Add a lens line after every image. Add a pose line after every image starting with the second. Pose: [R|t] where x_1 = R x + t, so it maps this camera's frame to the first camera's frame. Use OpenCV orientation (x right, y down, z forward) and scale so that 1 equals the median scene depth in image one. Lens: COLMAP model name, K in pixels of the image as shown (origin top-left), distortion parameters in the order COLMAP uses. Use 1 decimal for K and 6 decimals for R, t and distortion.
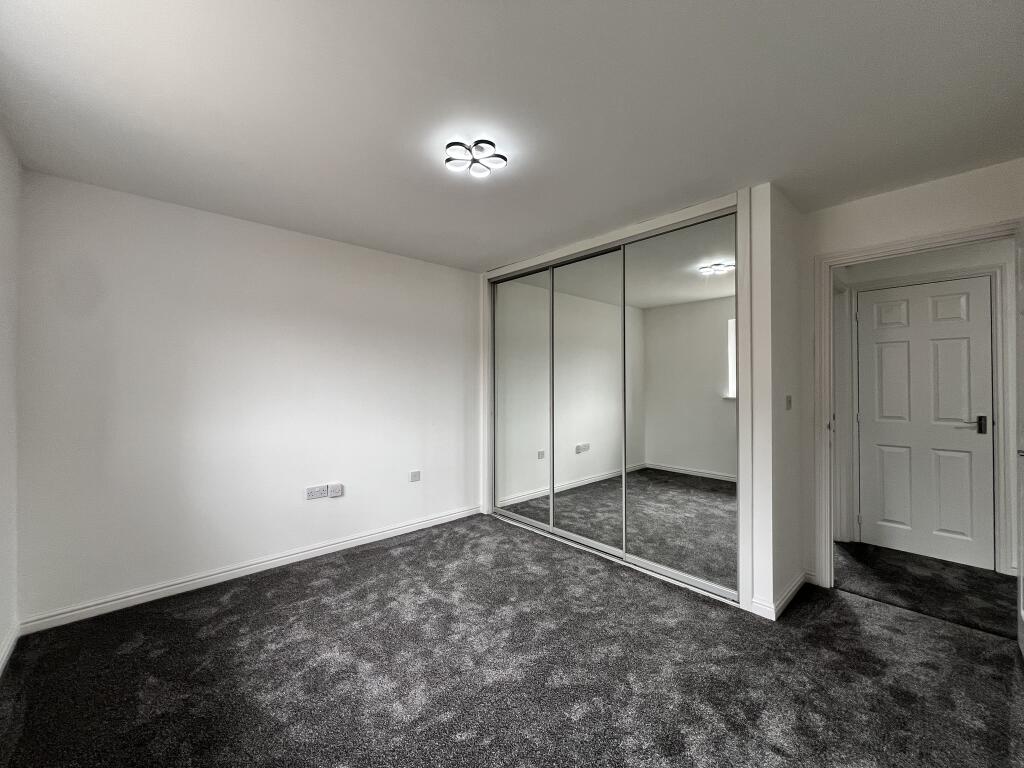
lens RADIAL K [[411.8, 0, 510.7], [0, 411.8, 380.3], [0, 0, 1]] dist [0.001499, 0.000158]
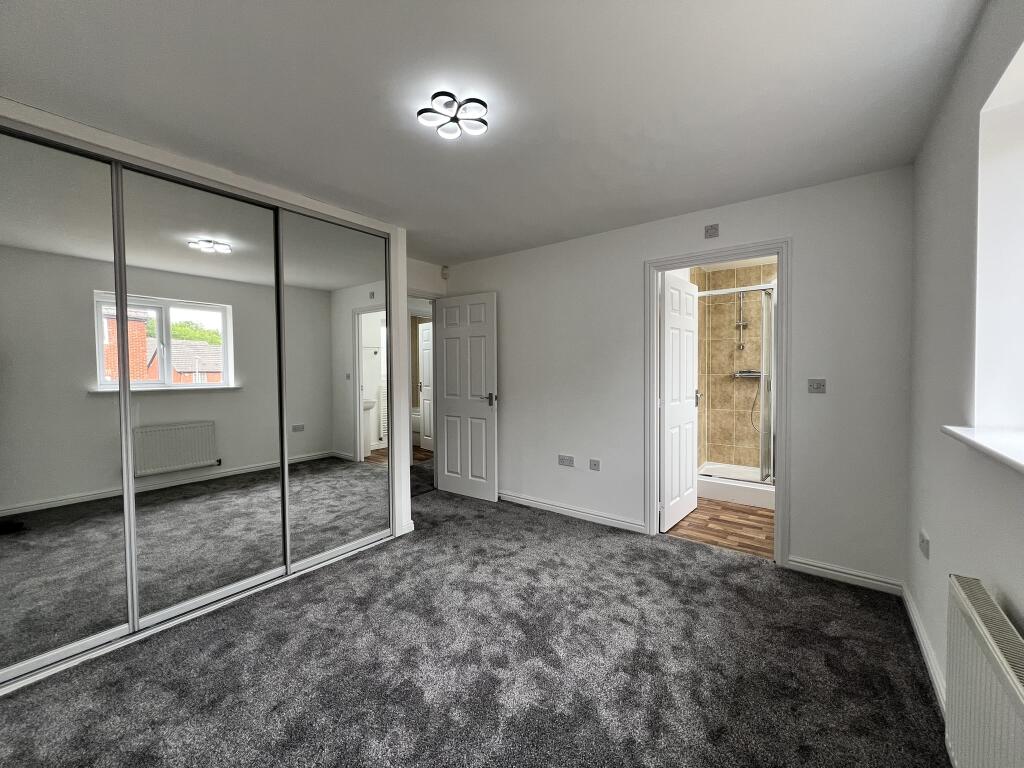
lens RADIAL K [[411.8, 0, 510.7], [0, 411.8, 380.3], [0, 0, 1]] dist [0.001499, 0.000158]
pose [[-0.178220, -0.023668, 0.983706, -0.726095], [-0.000335, 0.999712, 0.023992, 0.005004], [-0.983991, 0.003946, -0.178177, 0.762813]]
